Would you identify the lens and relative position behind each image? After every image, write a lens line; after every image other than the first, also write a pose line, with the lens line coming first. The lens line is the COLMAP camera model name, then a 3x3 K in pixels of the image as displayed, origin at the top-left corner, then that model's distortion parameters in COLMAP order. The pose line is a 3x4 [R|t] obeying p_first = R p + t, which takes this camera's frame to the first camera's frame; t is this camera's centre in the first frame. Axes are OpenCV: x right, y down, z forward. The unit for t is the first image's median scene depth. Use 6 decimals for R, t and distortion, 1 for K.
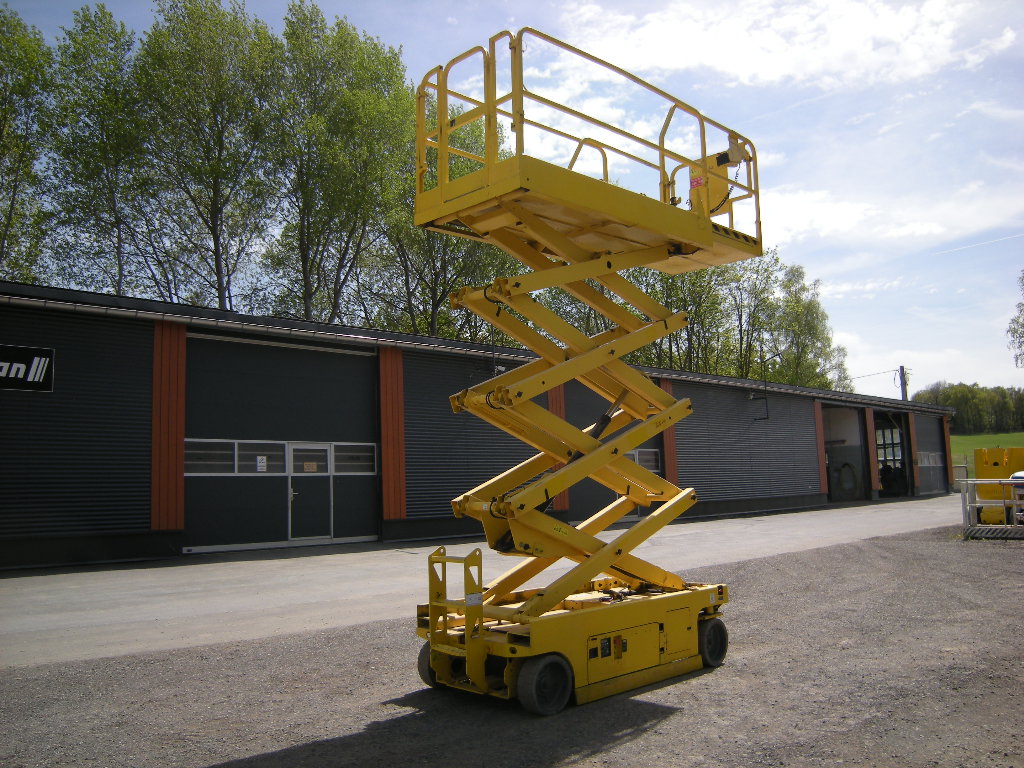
lens RADIAL K [[860.5, 0, 513.9], [0, 860.5, 383.7], [0, 0, 1]] dist [-0.119123, 0.054515]
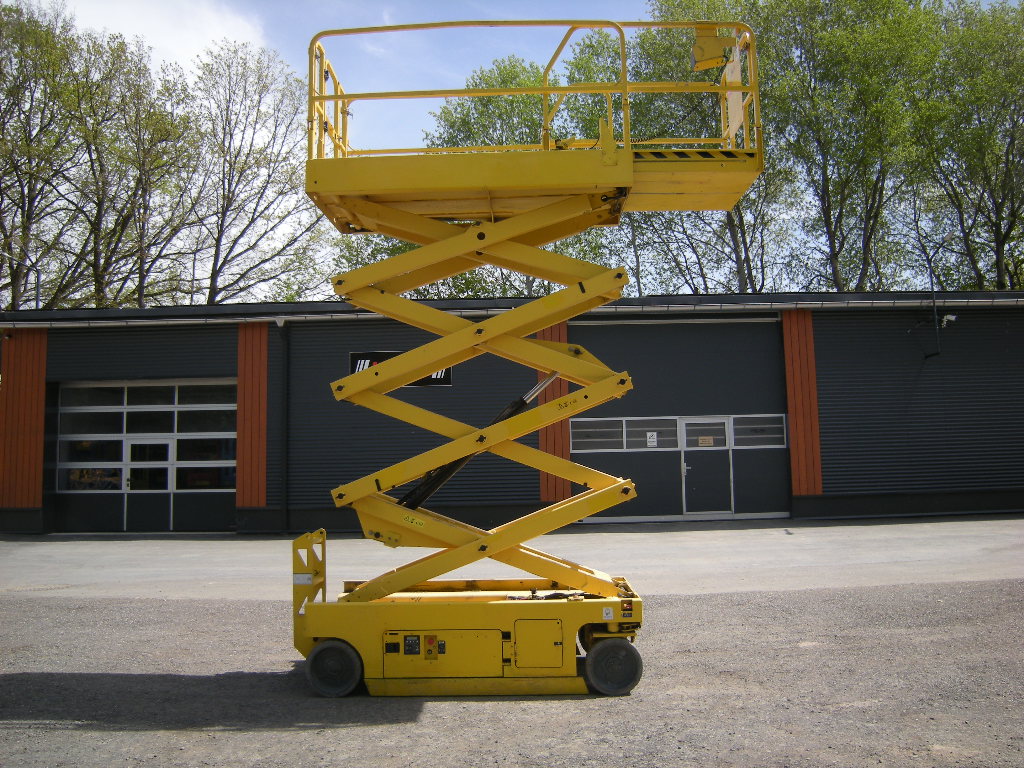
lens RADIAL K [[860.5, 0, 513.9], [0, 860.5, 383.7], [0, 0, 1]] dist [-0.119123, 0.054515]
pose [[0.707902, -0.057347, -0.703979, 0.342788], [0.085806, 0.996299, 0.005125, 0.007647], [0.701080, -0.064034, 0.710202, 0.160379]]
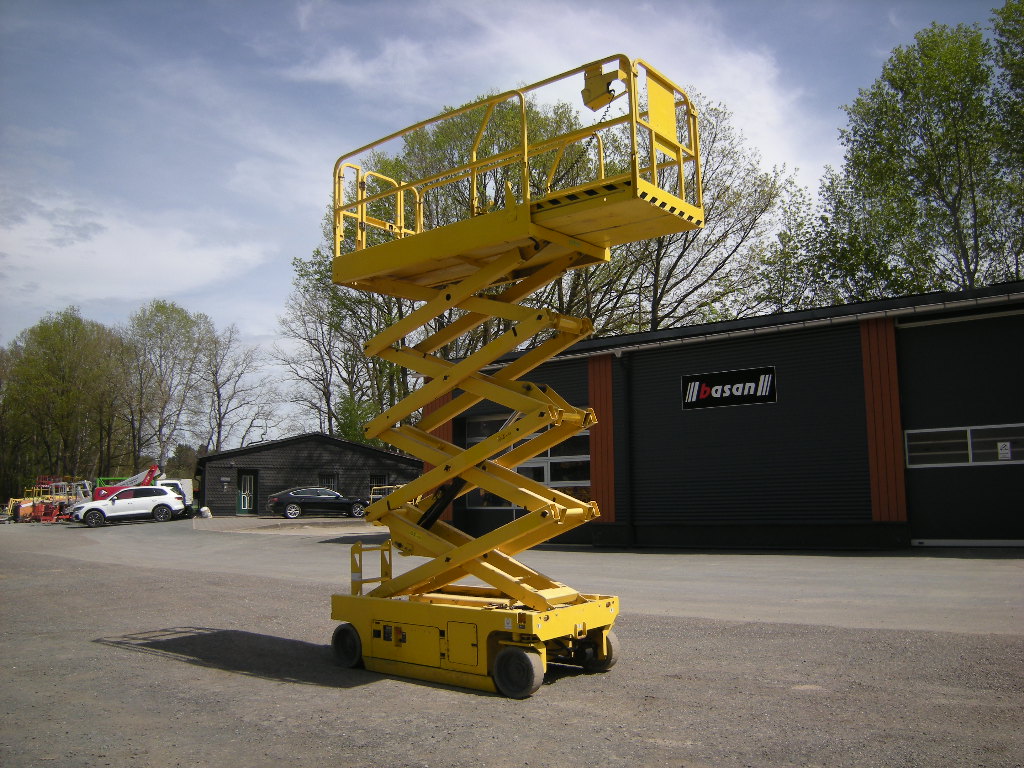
lens RADIAL K [[860.5, 0, 513.9], [0, 860.5, 383.7], [0, 0, 1]] dist [-0.119123, 0.054515]
pose [[0.140274, -0.101667, -0.984879, 0.527618], [0.130740, 0.987906, -0.083358, 0.032201], [0.981443, -0.117070, 0.151869, 0.399903]]
